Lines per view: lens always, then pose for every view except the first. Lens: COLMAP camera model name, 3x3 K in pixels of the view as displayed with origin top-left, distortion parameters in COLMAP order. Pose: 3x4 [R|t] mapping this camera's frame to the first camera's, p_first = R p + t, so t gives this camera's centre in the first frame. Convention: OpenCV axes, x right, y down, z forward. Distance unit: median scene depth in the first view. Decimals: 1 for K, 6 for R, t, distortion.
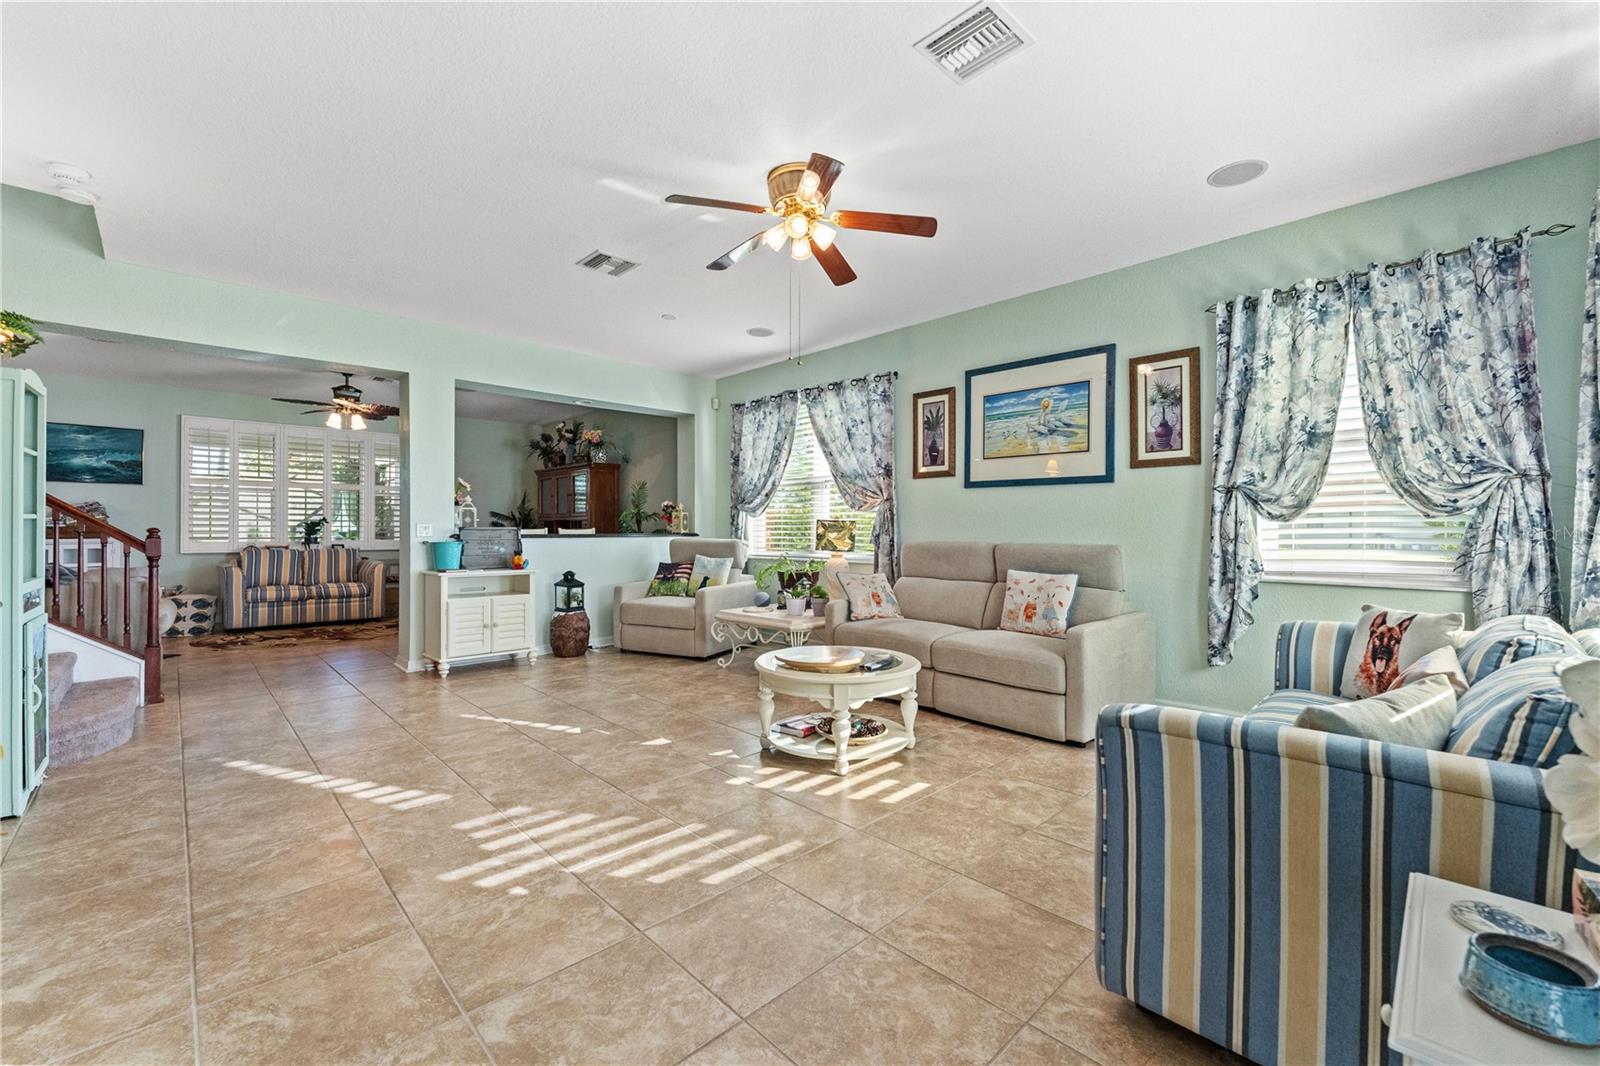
lens RADIAL K [[646.9, 0, 785.3], [0, 646.9, 531.5], [0, 0, 1]] dist [0.001319, -0.001023]
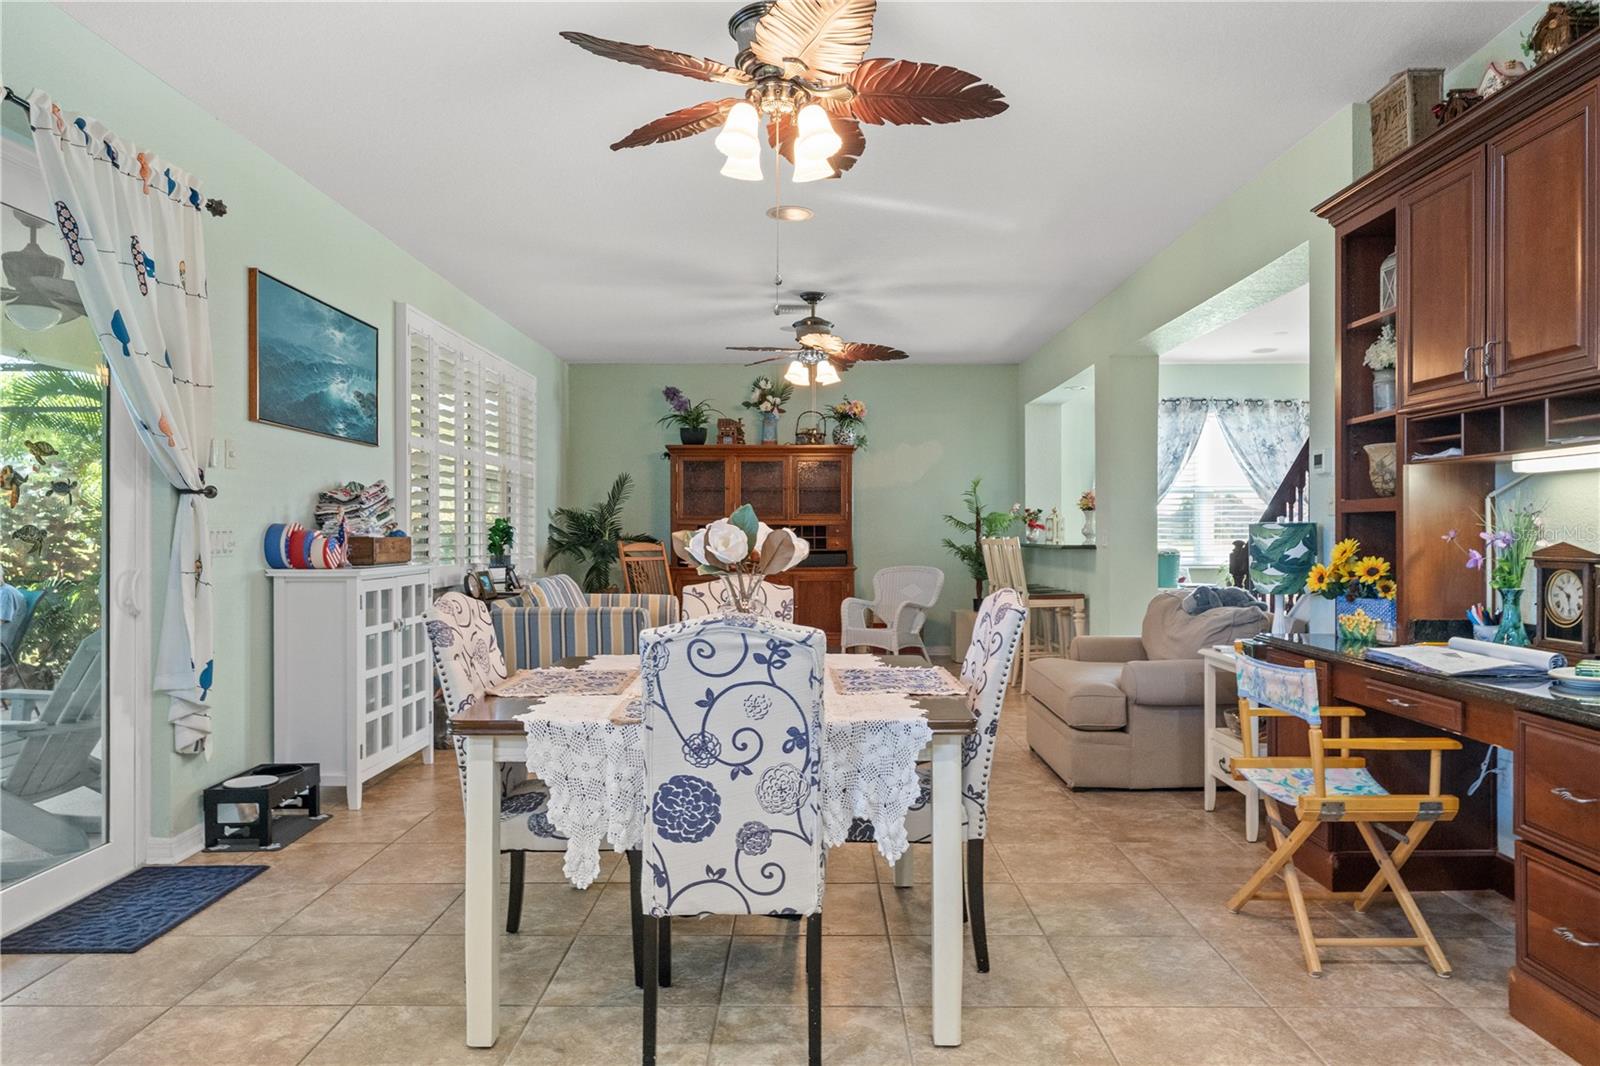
lens RADIAL K [[1057.8, 0, 794.6], [0, 1057.8, 525.0], [0, 0, 1]] dist [0.005278, -0.000268]
pose [[0.701451, 0.005141, 0.712699, -2.632229], [0.003491, 0.999937, -0.010649, -0.012145], [-0.712709, 0.009957, 0.701389, 0.495410]]
